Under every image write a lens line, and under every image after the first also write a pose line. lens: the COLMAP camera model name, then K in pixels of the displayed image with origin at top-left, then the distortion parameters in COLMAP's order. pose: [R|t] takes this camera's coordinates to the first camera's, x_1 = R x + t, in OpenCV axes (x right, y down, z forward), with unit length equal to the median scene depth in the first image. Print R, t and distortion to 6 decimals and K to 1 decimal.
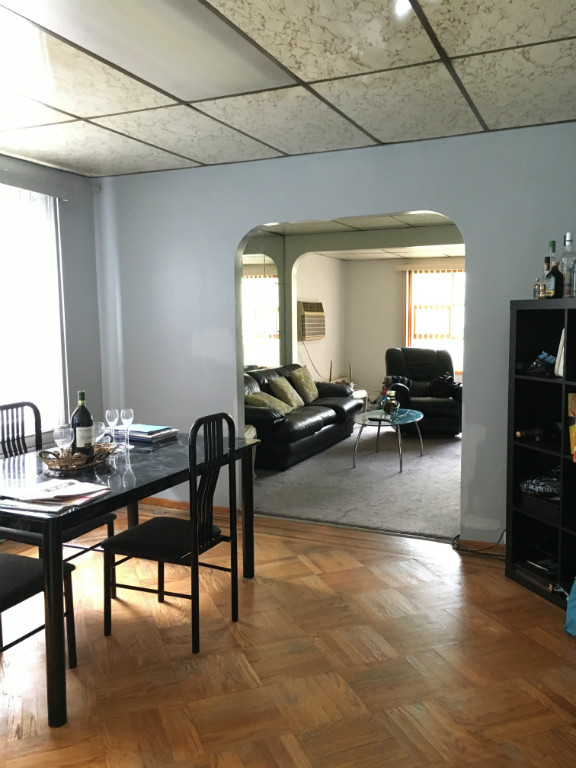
lens RADIAL K [[650.8, 0, 288.0], [0, 650.8, 384.0], [0, 0, 1]] dist [0.003253, 0.001509]
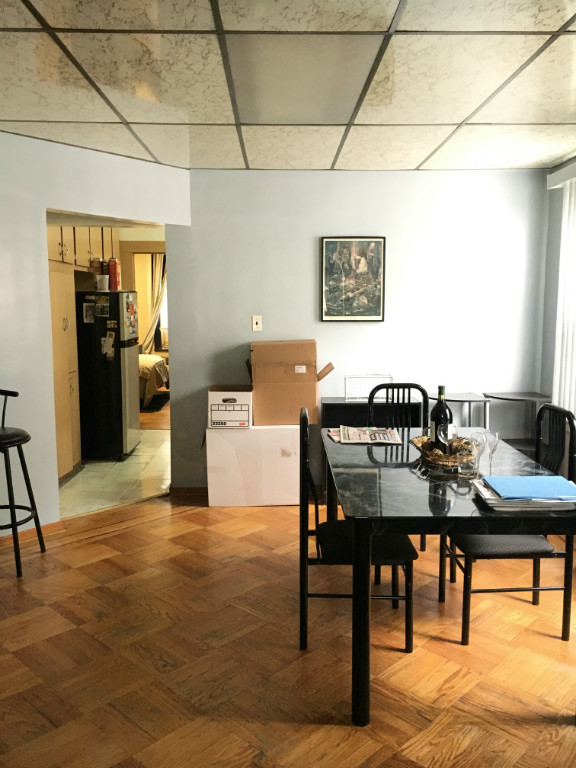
lens RADIAL K [[650.8, 0, 288.0], [0, 650.8, 384.0], [0, 0, 1]] dist [0.003253, 0.001509]
pose [[-0.901613, 0.056604, -0.428825, 0.353080], [-0.036886, 0.977728, 0.206610, -0.212876], [0.430969, 0.202100, -0.879444, 2.007702]]
